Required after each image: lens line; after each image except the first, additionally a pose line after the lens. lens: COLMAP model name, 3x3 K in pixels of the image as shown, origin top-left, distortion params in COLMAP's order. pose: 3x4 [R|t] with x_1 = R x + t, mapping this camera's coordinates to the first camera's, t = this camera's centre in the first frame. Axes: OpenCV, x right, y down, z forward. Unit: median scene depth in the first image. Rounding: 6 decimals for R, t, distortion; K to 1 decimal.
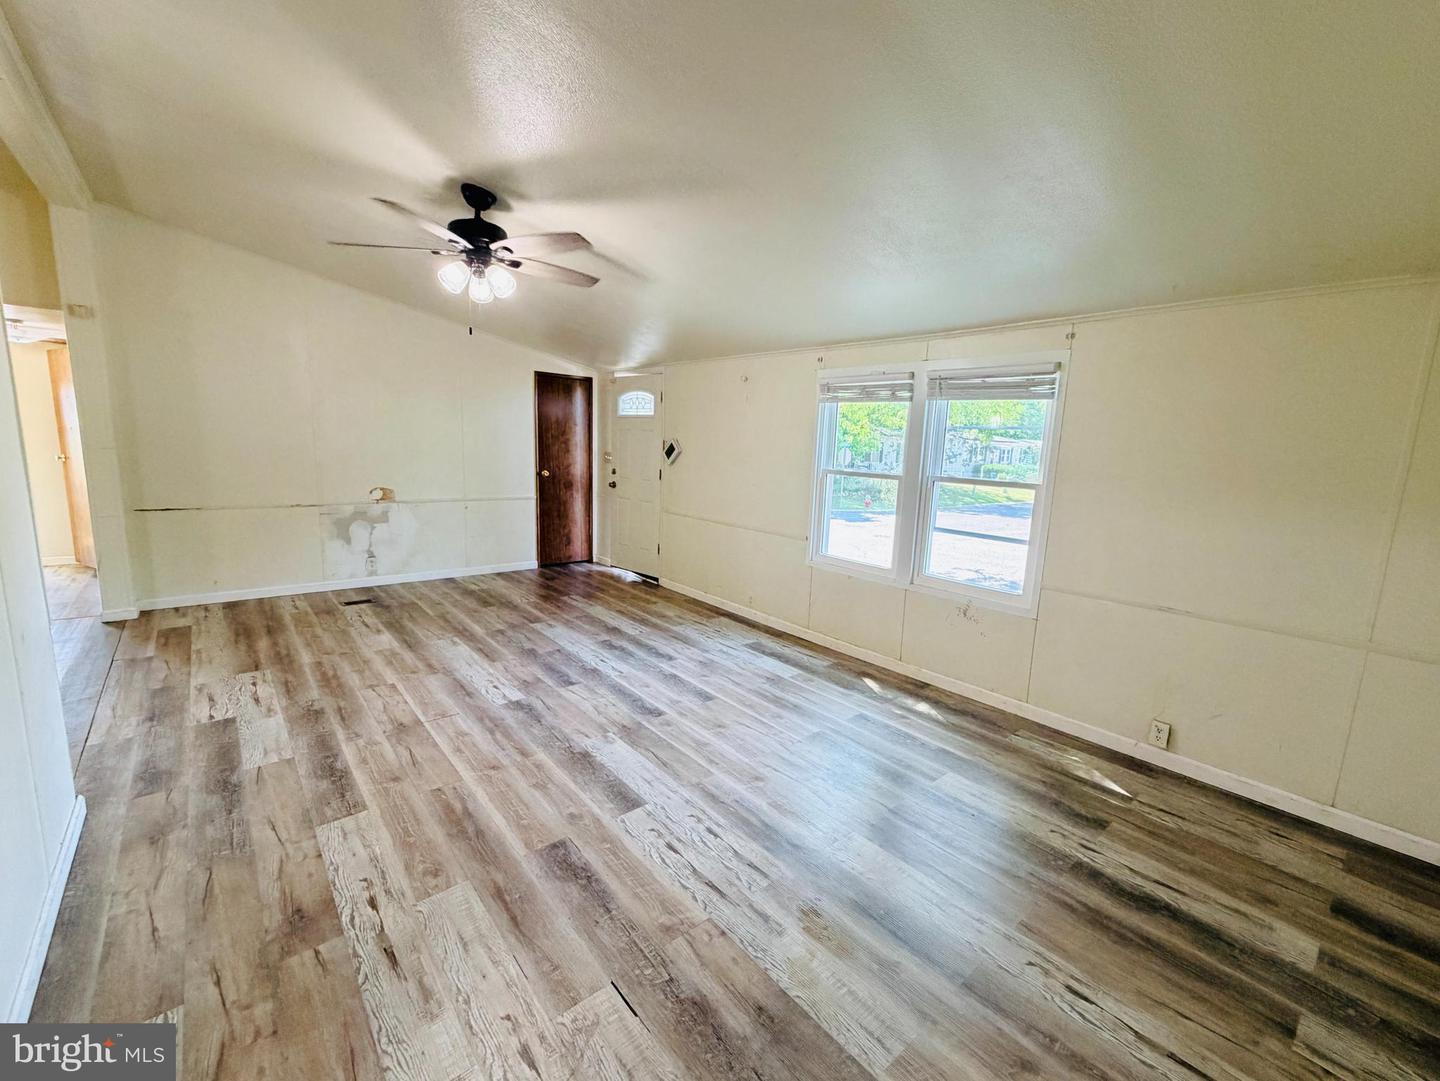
lens RADIAL K [[606.3, 0, 713.6], [0, 606.3, 537.3], [0, 0, 1]] dist [0.001839, -0.000473]
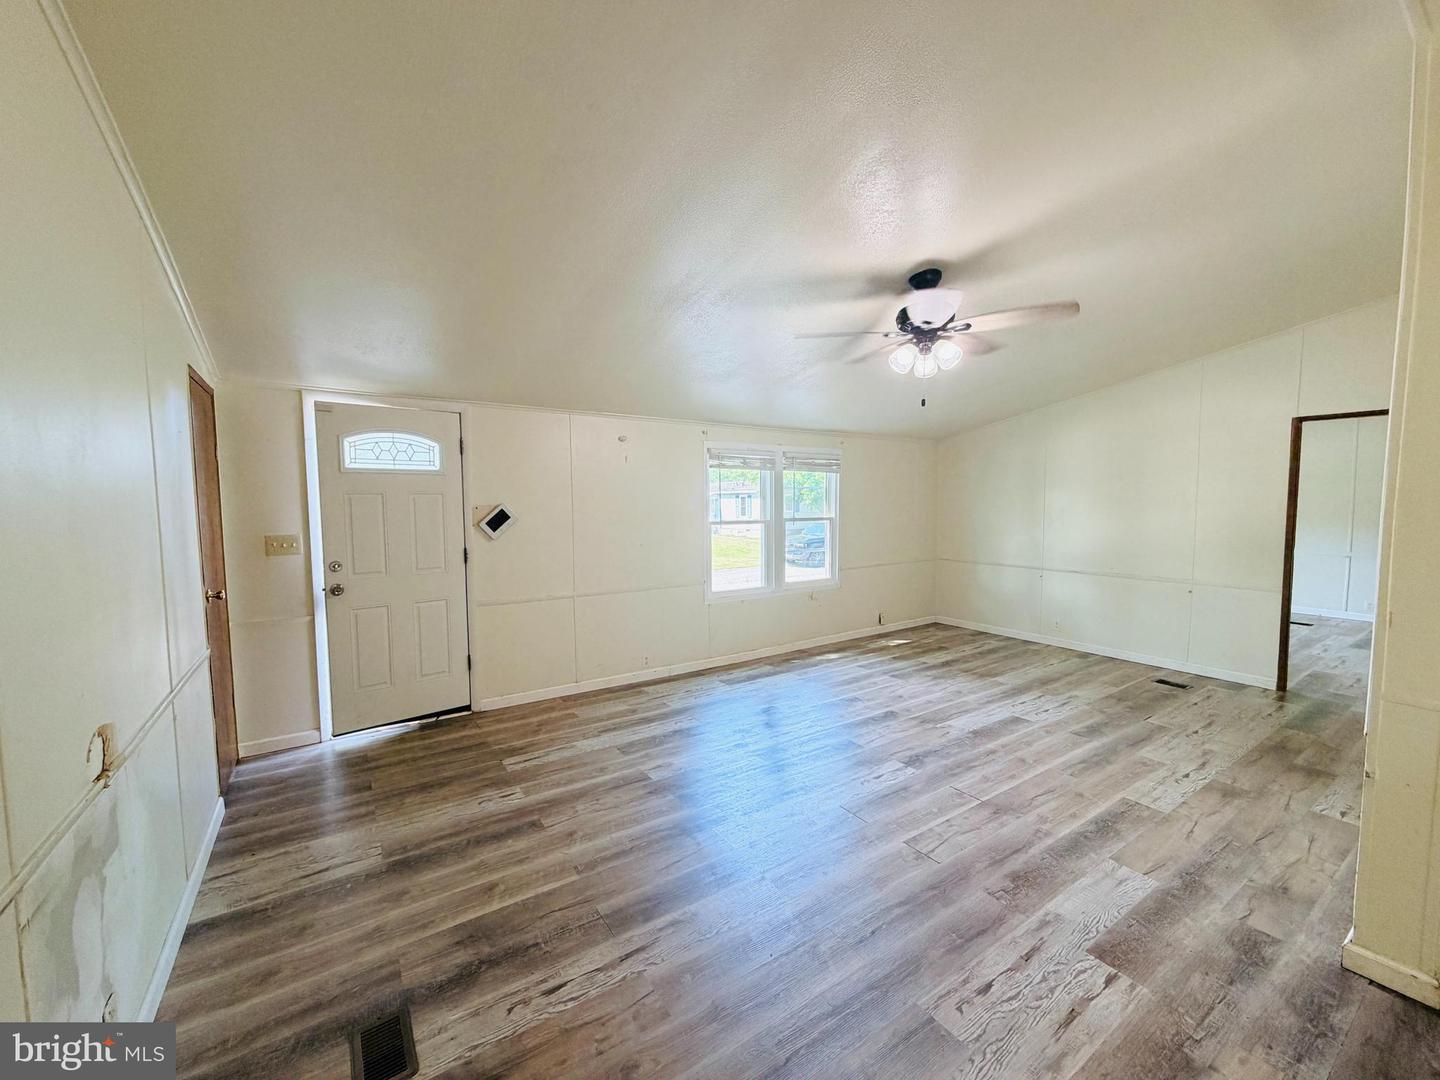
lens RADIAL K [[574.4, 0, 714.9], [0, 574.4, 537.6], [0, 0, 1]] dist [-0.002327, 0.000361]
pose [[0.109428, -0.101671, 0.988781, -1.133332], [0.170386, 0.981950, 0.082112, -0.206719], [-0.979282, 0.159490, 0.124776, 1.012849]]
